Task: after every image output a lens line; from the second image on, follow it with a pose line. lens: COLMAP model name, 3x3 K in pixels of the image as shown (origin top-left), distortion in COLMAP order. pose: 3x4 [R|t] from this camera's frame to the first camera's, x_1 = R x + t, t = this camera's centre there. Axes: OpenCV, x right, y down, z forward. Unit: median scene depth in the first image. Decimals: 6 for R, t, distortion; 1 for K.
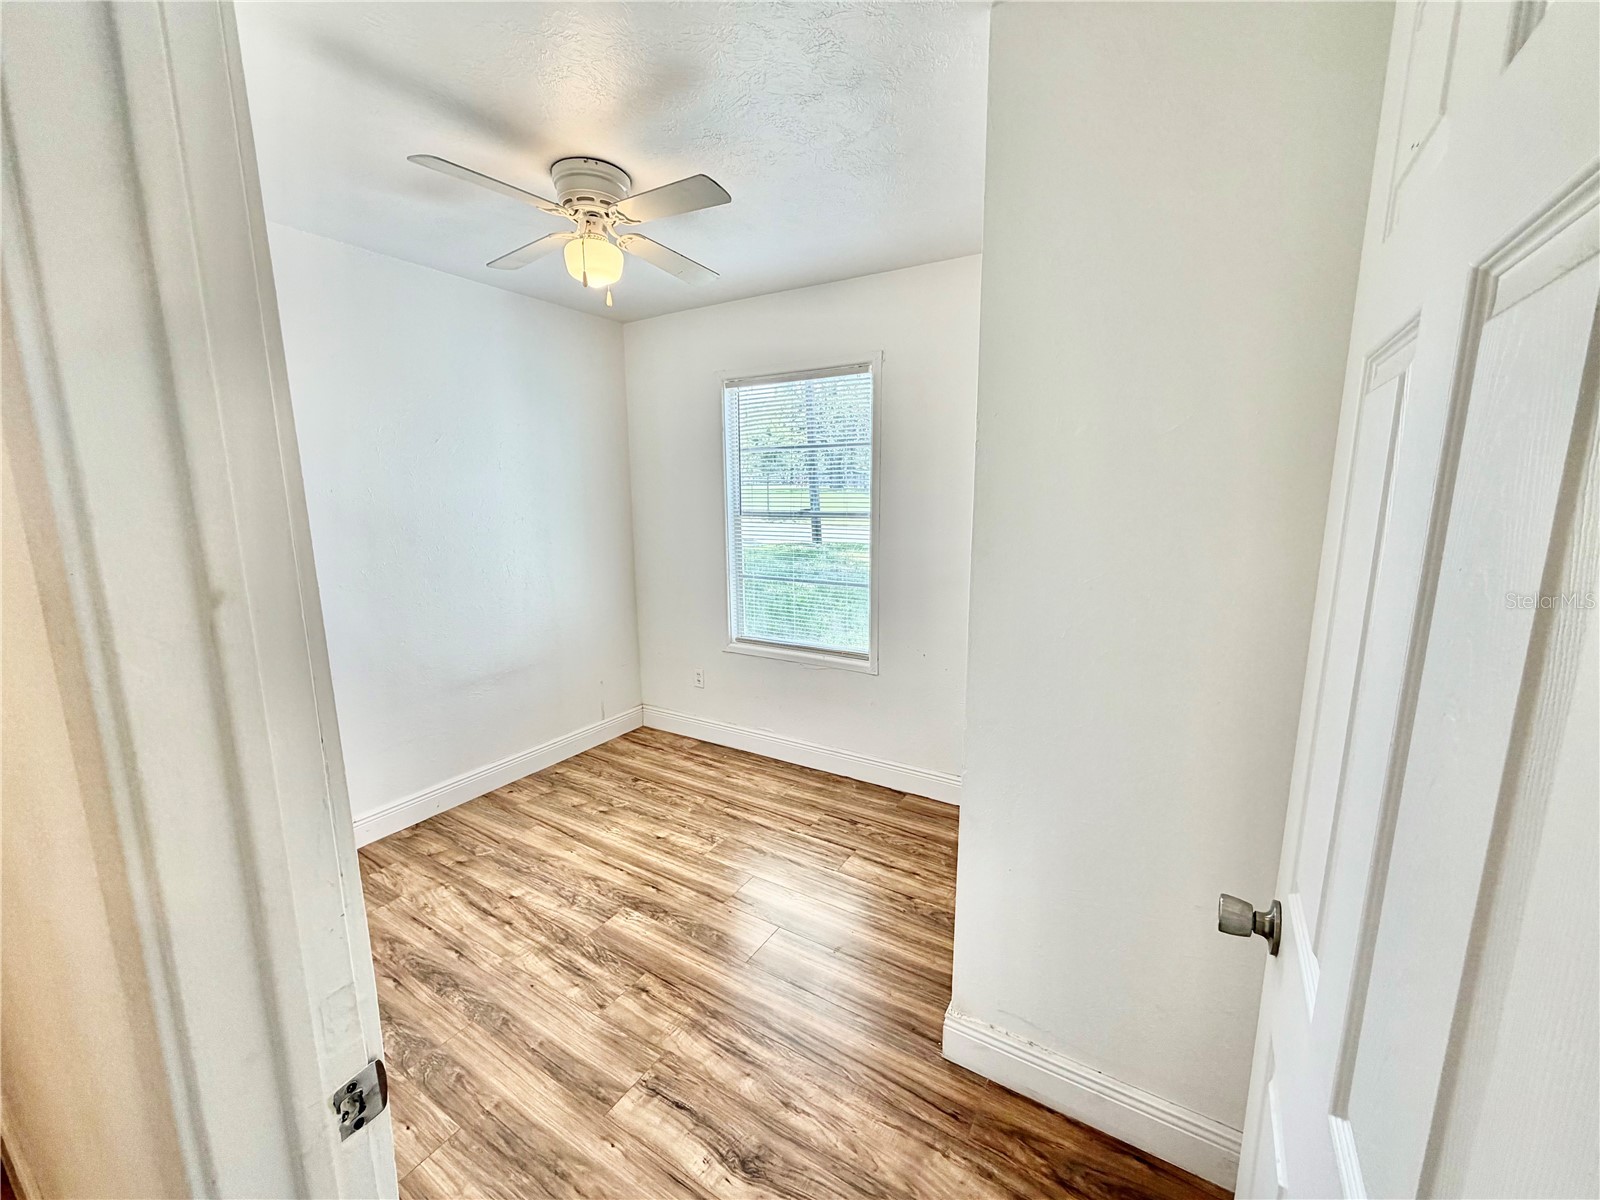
lens RADIAL K [[636.3, 0, 789.0], [0, 636.3, 595.4], [0, 0, 1]] dist [-0.003183, 0.000814]
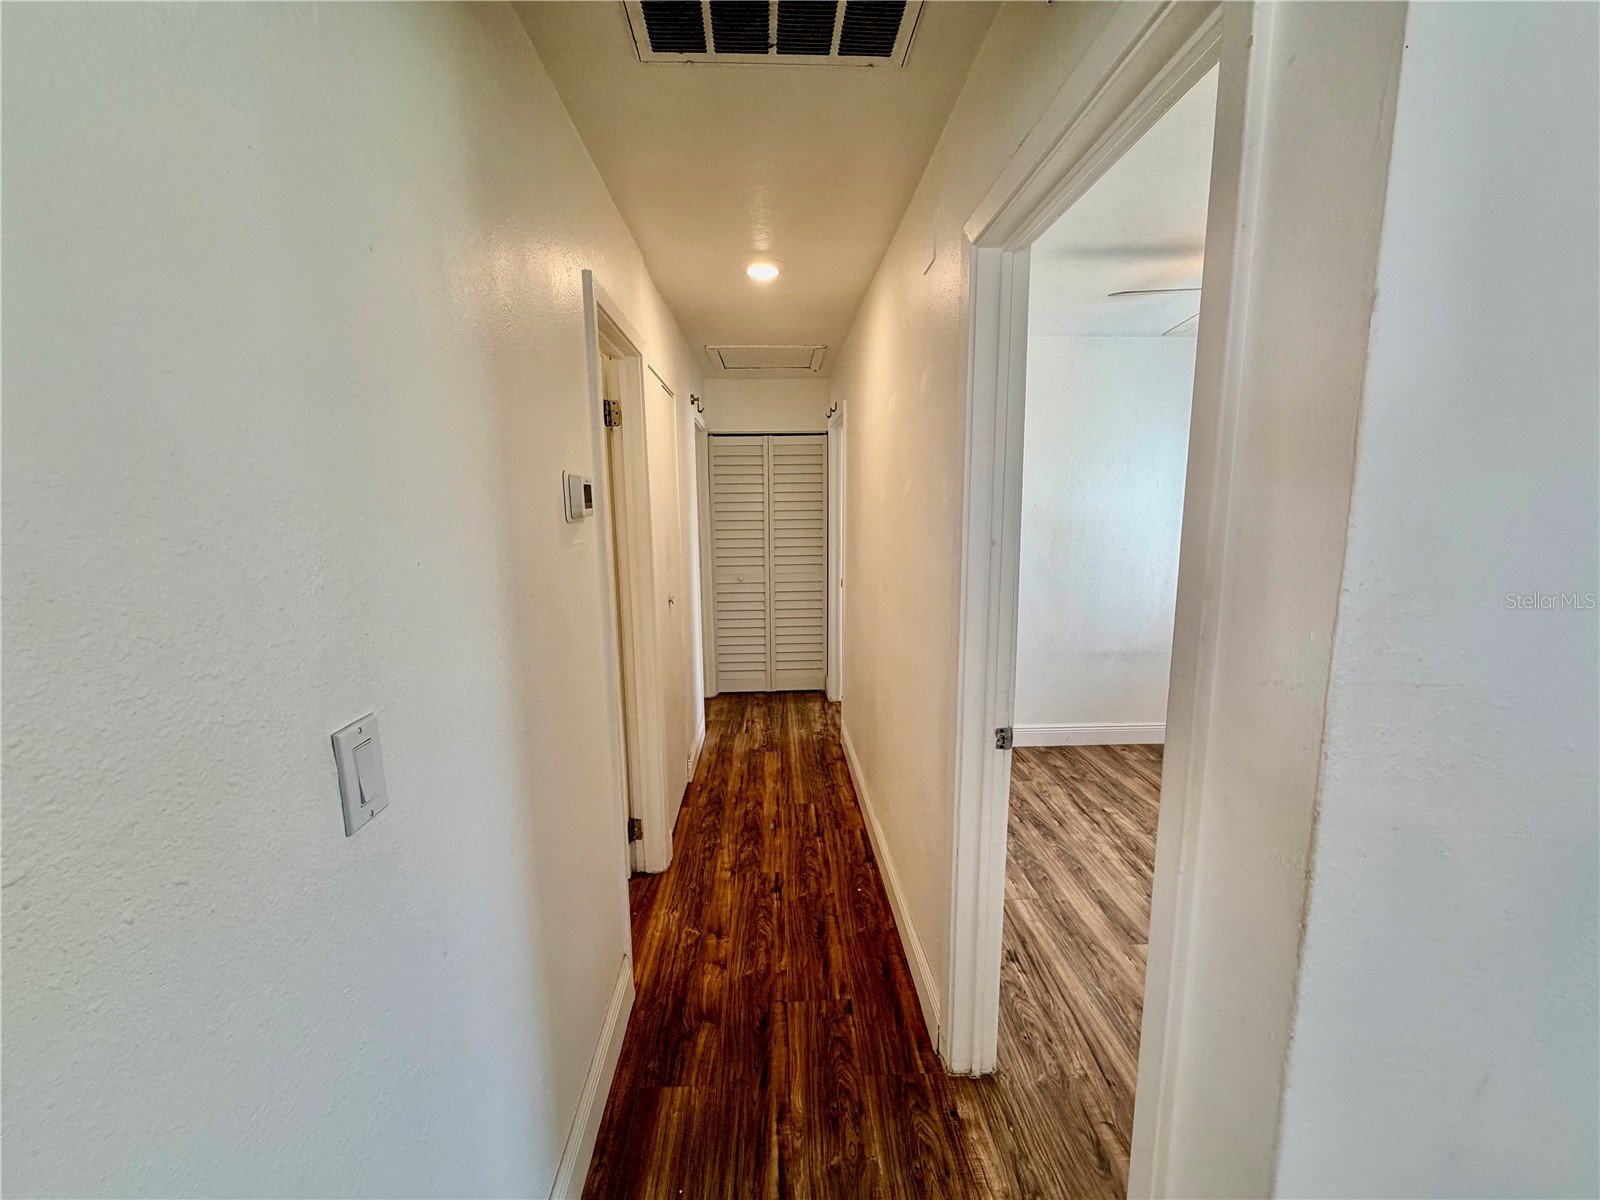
lens RADIAL K [[636.3, 0, 809.6], [0, 636.3, 601.7], [0, 0, 1]] dist [-0.003183, 0.000814]
pose [[0.575203, 0.128964, -0.807780, 0.253919], [-0.134188, 0.988993, 0.062343, 0.051000], [0.806929, 0.072534, 0.586178, -0.341205]]
